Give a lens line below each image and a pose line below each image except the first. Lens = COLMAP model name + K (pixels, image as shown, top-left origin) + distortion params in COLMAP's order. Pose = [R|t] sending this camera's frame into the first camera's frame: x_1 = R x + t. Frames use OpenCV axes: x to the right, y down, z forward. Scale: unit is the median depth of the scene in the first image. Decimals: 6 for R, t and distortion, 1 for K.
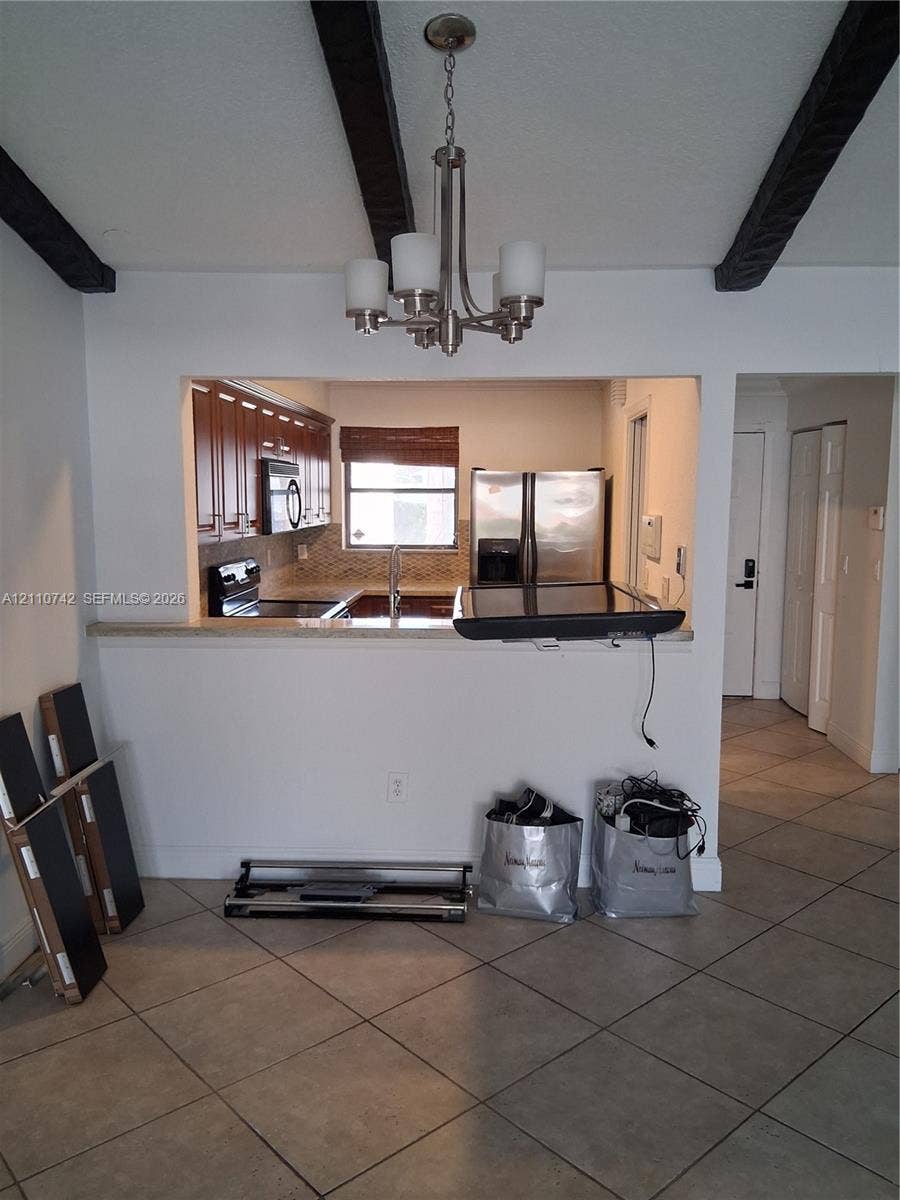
lens RADIAL K [[897.1, 0, 454.3], [0, 897.1, 599.3], [0, 0, 1]] dist [0.124959, -0.233920]
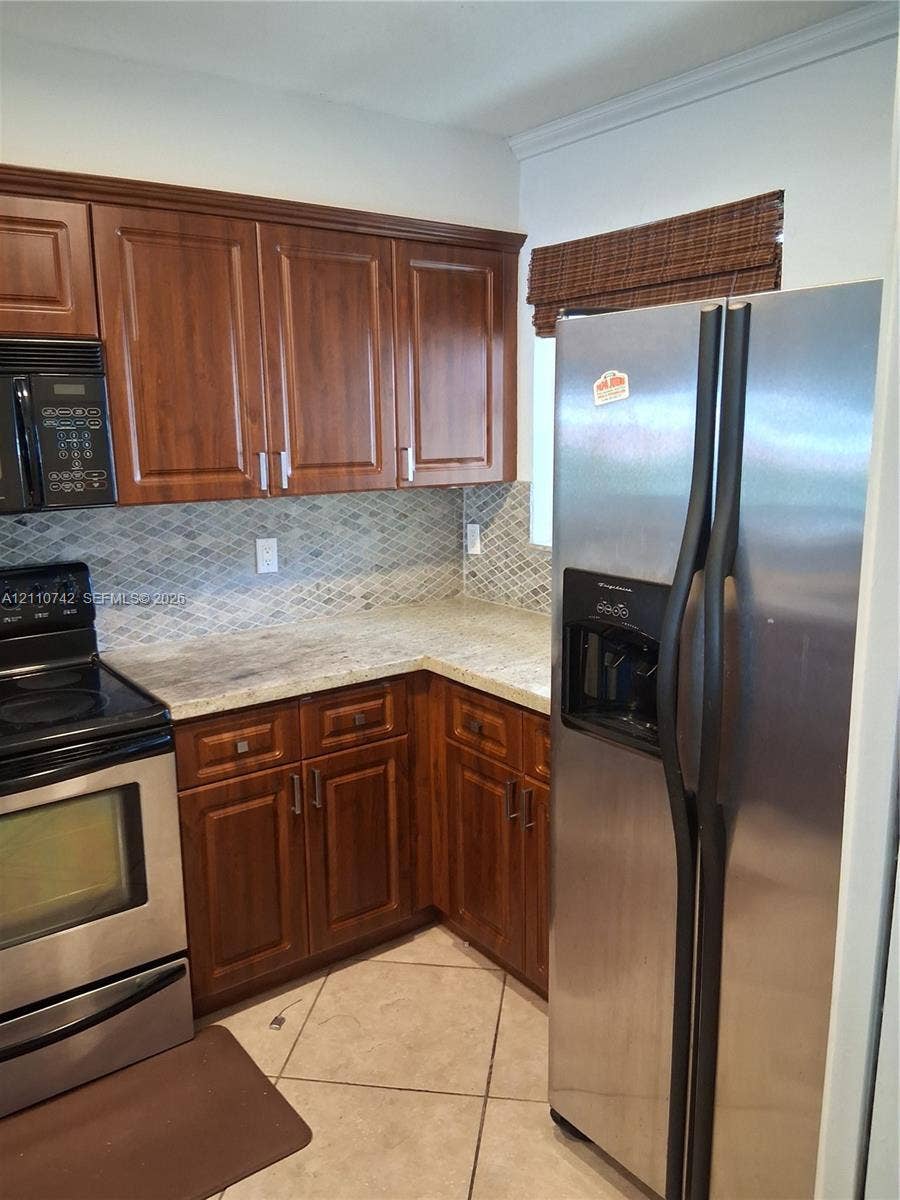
lens RADIAL K [[897.1, 0, 454.3], [0, 897.1, 599.3], [0, 0, 1]] dist [0.124959, -0.233920]
pose [[0.633273, 0.139683, -0.761218, 0.191055], [-0.076954, 0.990068, 0.117657, -0.076444], [0.770093, -0.015931, 0.637733, 0.690273]]
